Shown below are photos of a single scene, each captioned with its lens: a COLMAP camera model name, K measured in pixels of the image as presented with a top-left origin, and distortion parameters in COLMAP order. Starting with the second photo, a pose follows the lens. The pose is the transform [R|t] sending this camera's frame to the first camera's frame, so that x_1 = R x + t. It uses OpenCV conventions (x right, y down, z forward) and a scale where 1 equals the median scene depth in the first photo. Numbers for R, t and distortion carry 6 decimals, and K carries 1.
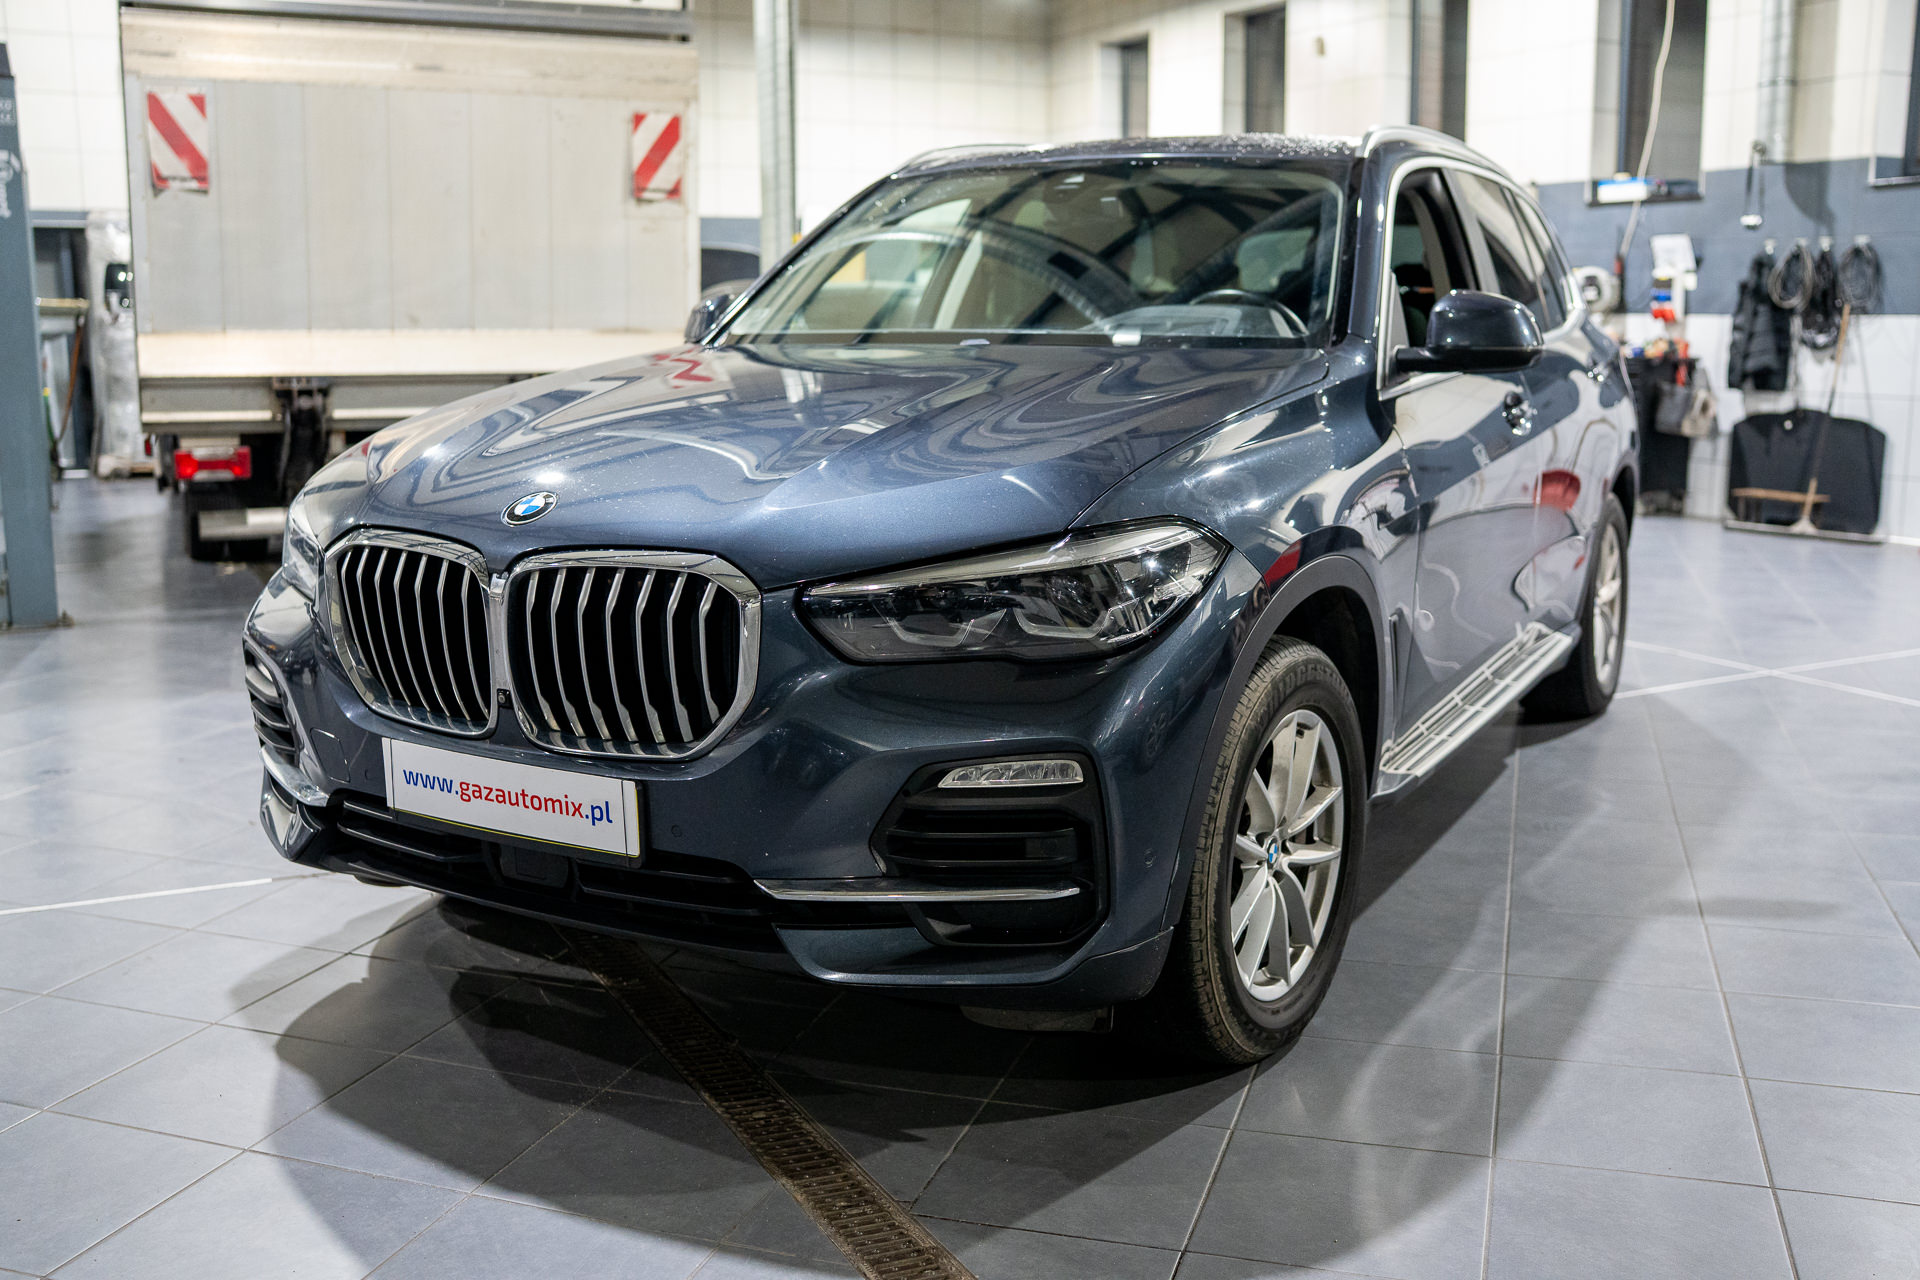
lens RADIAL K [[1851.5, 0, 960.0], [0, 1851.5, 640.0], [0, 0, 1]] dist [-0.192390, 0.251423]
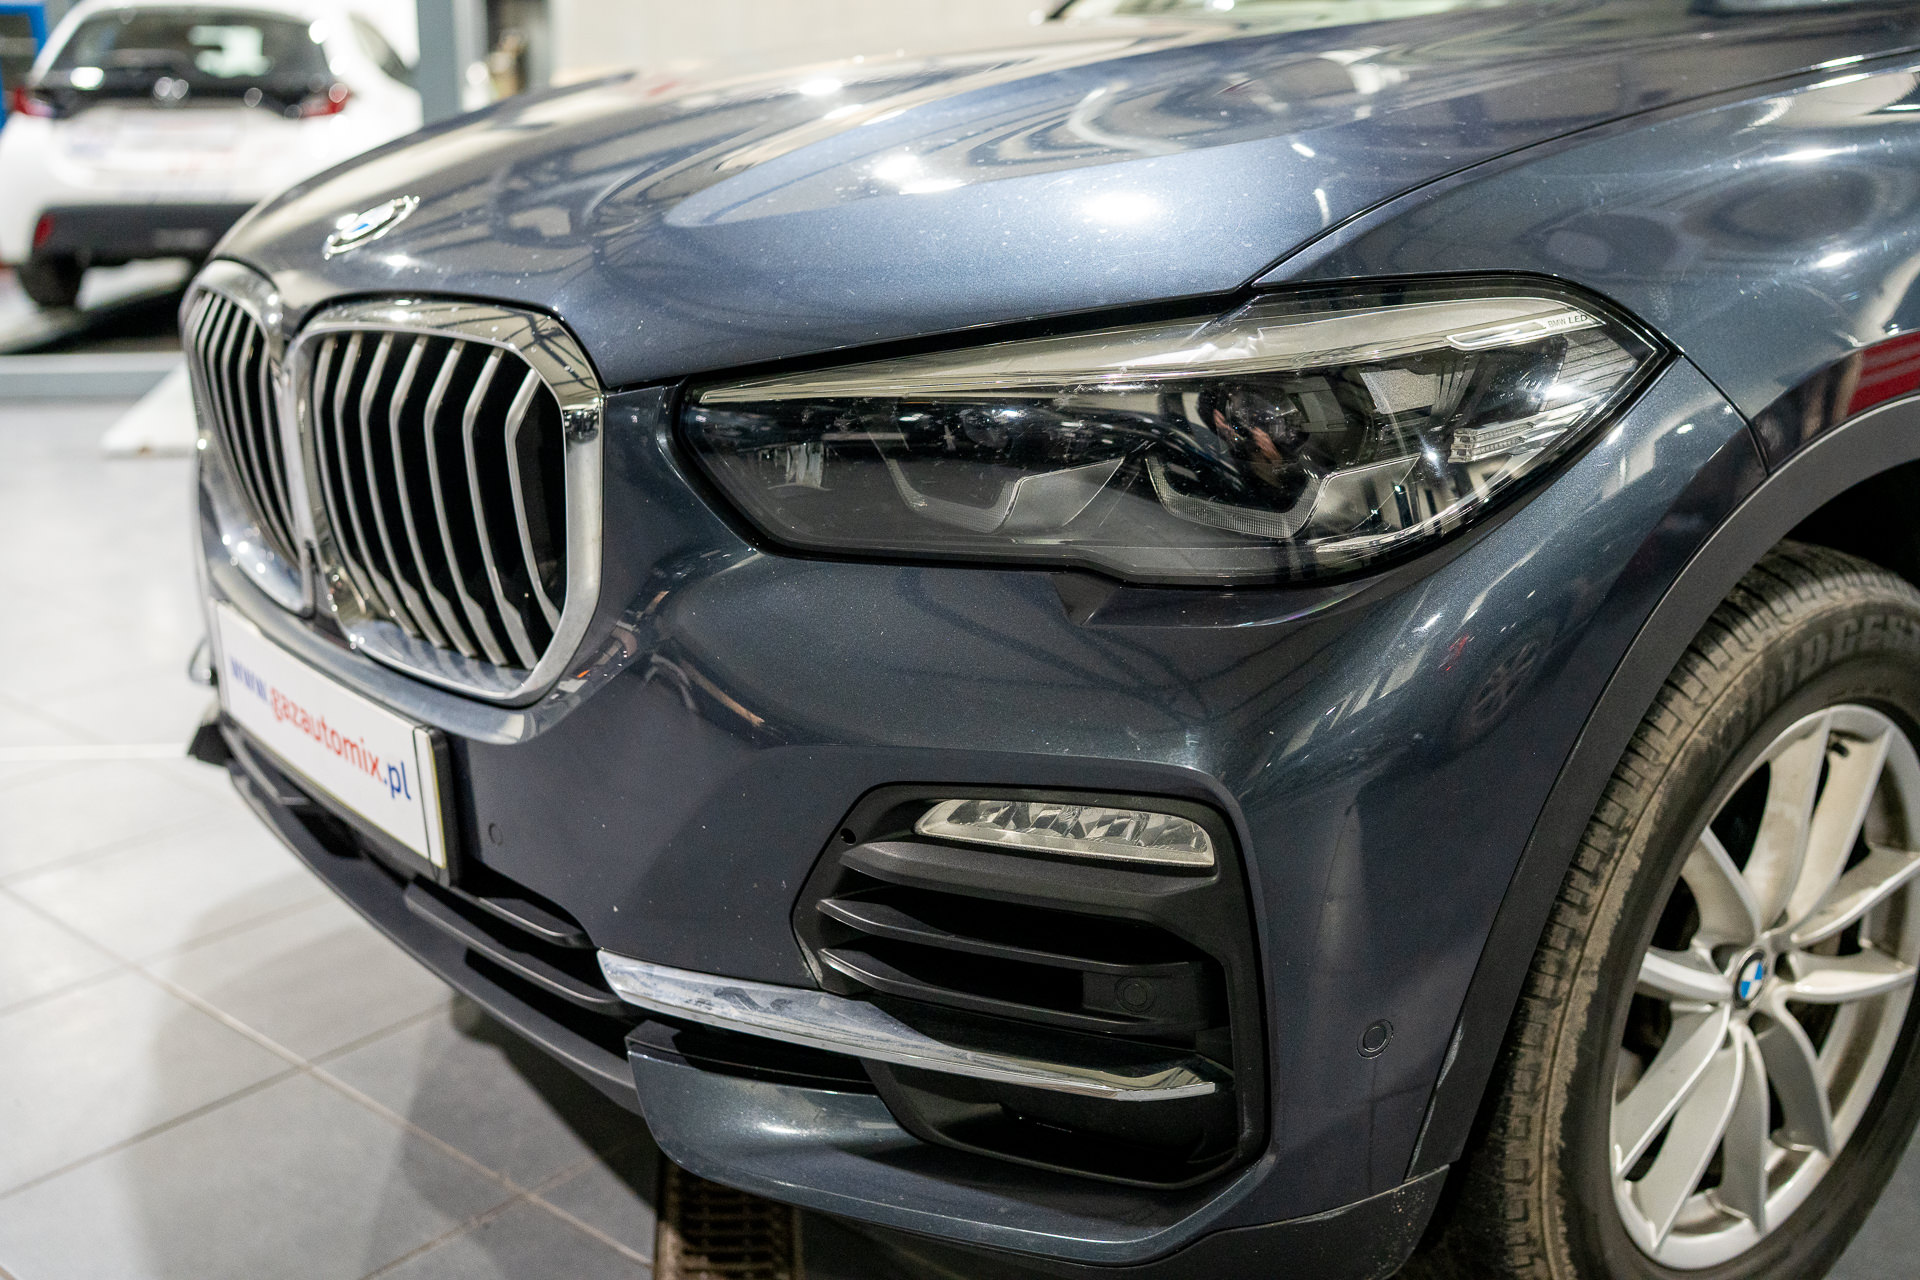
lens RADIAL K [[1862.5, 0, 960.0], [0, 1862.5, 640.0], [0, 0, 1]] dist [-0.190531, 0.286287]
pose [[0.936302, 0.099786, -0.336721, 0.107237], [-0.064621, 0.991365, 0.114099, -0.015905], [0.345199, -0.085072, 0.934666, 0.403241]]
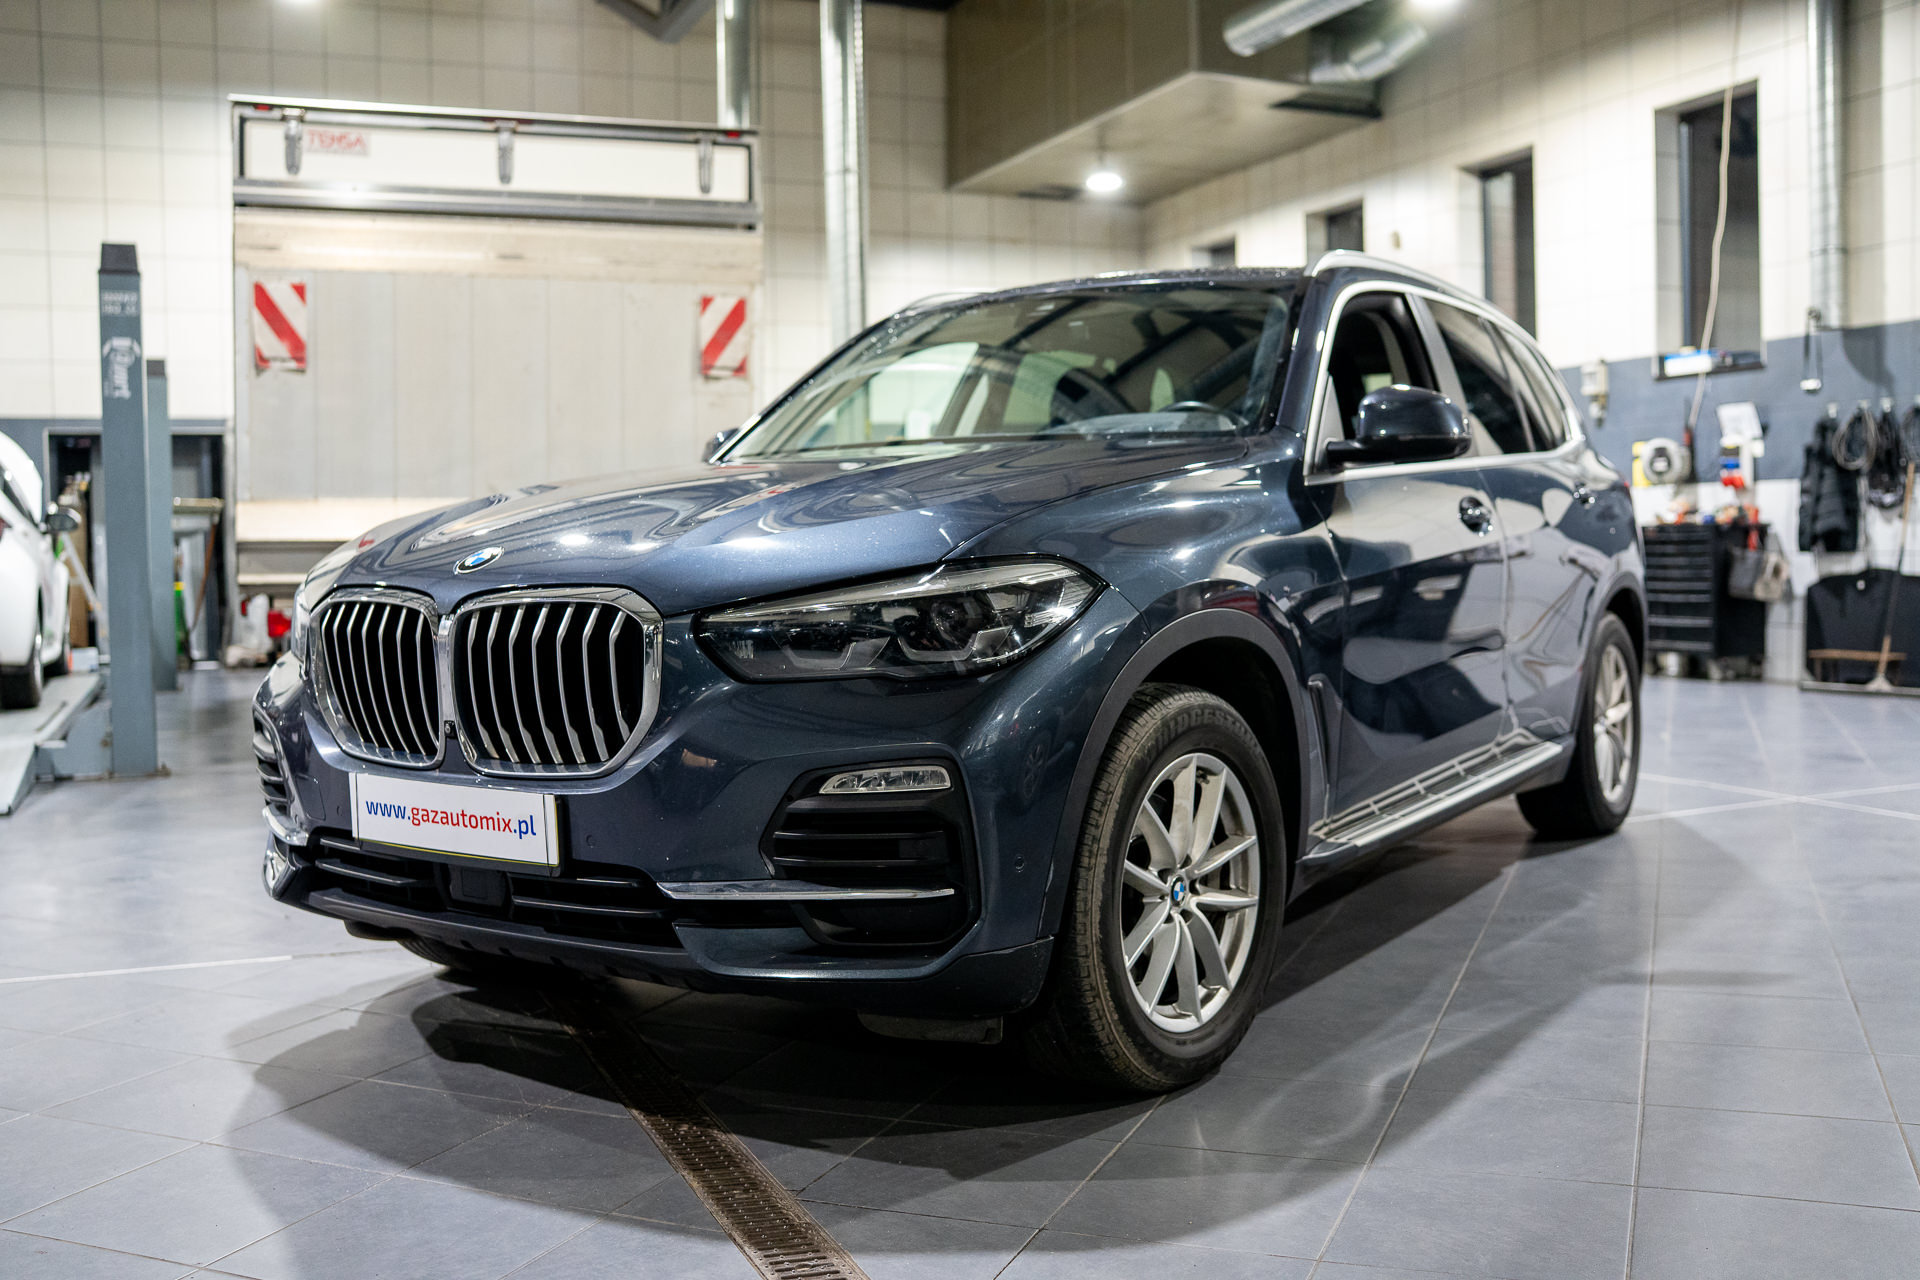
lens RADIAL K [[1852.6, 0, 964.9], [0, 1852.6, 633.5], [0, 0, 1]] dist [-0.195267, 0.262346]
pose [[0.997179, -0.011946, -0.074110, 0.109917], [0.002609, 0.992175, -0.124826, 0.086440], [0.075021, 0.124280, 0.989407, -0.058231]]
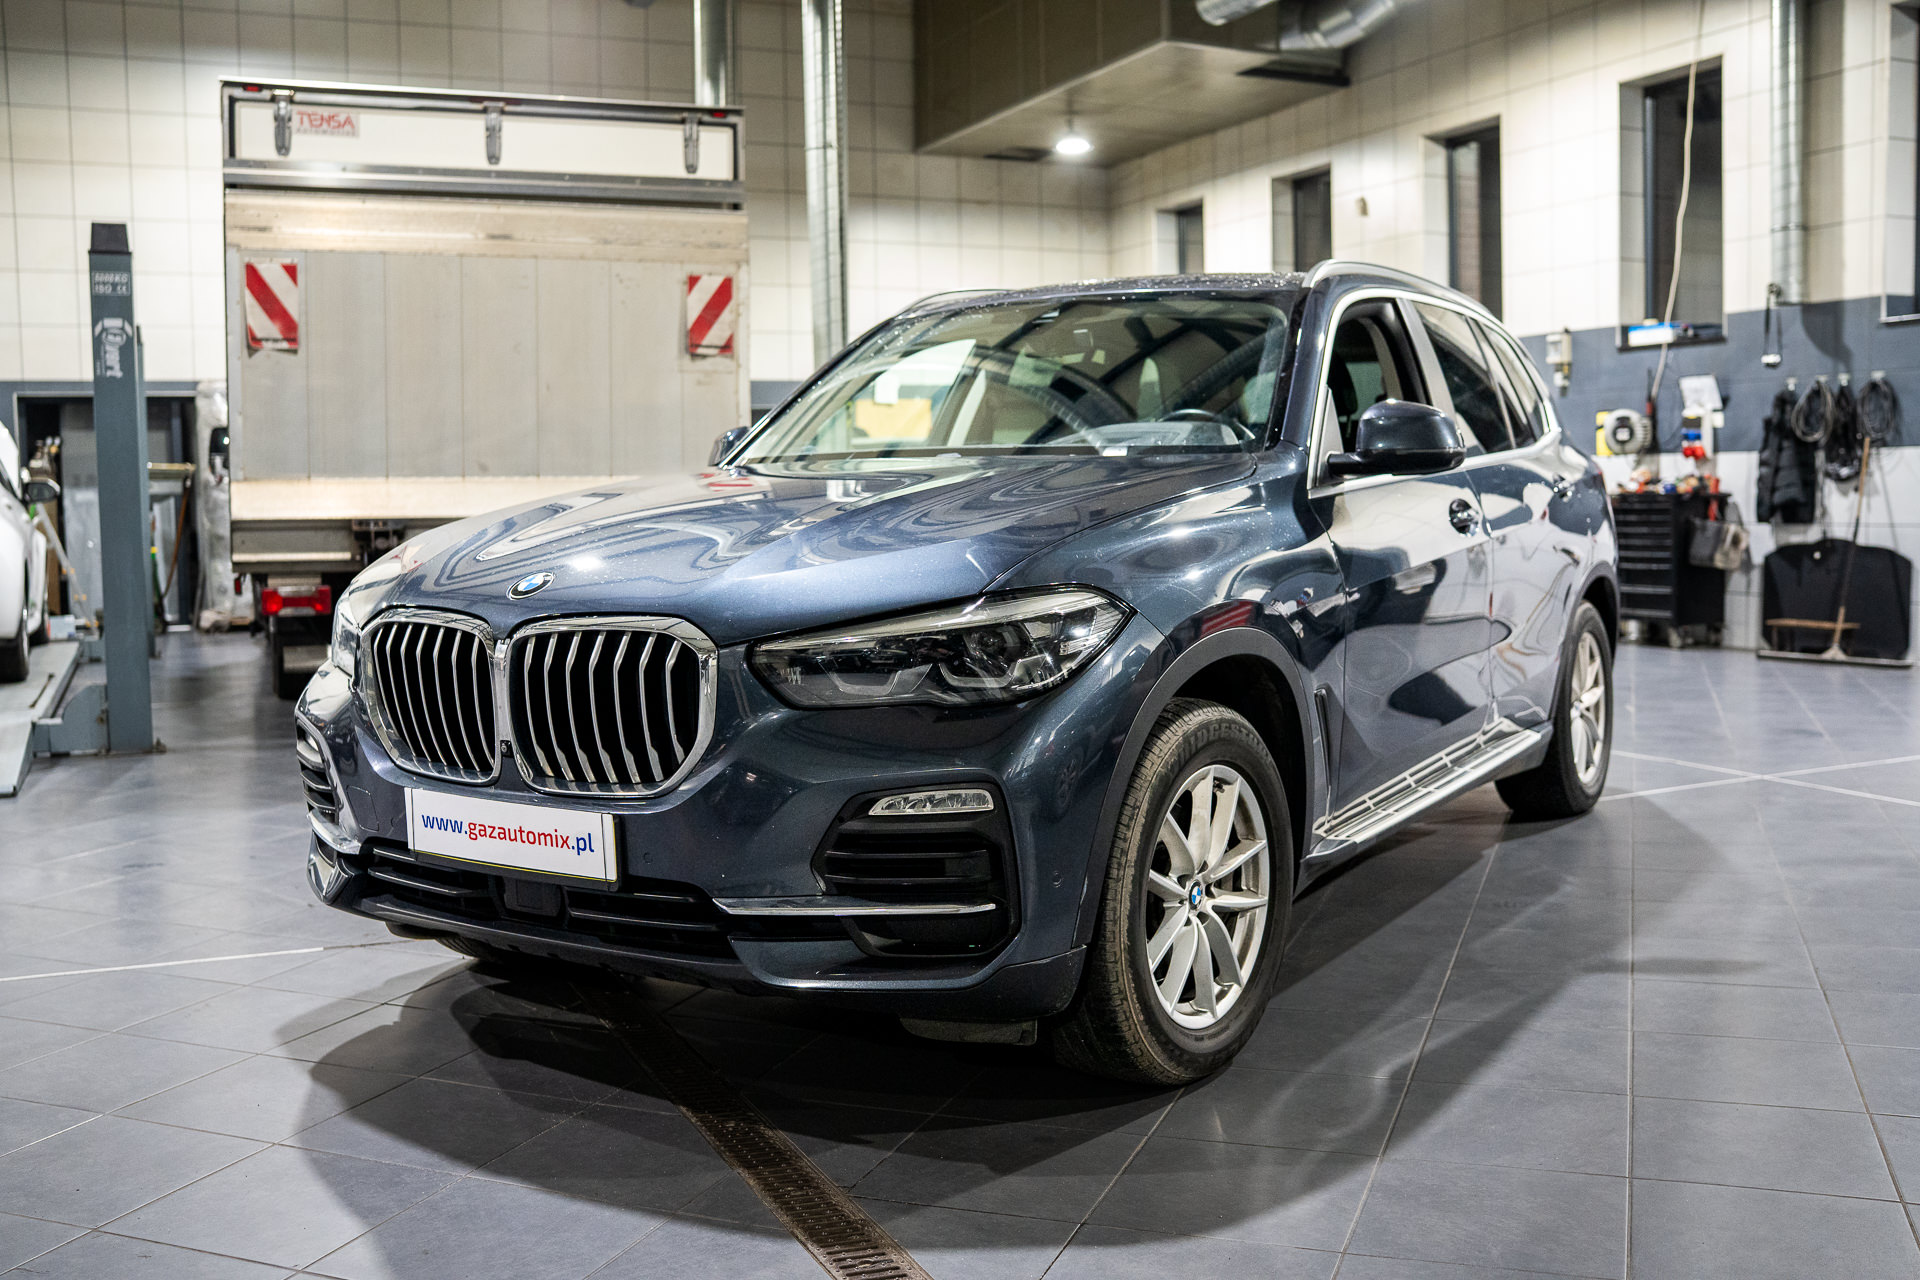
lens RADIAL K [[1851.3, 0, 961.7], [0, 1851.3, 631.6], [0, 0, 1]] dist [-0.192769, 0.249637]
pose [[0.998651, -0.010801, -0.050798, 0.074755], [0.005867, 0.995335, -0.096299, 0.054554], [0.051601, 0.095871, 0.994055, -0.107838]]
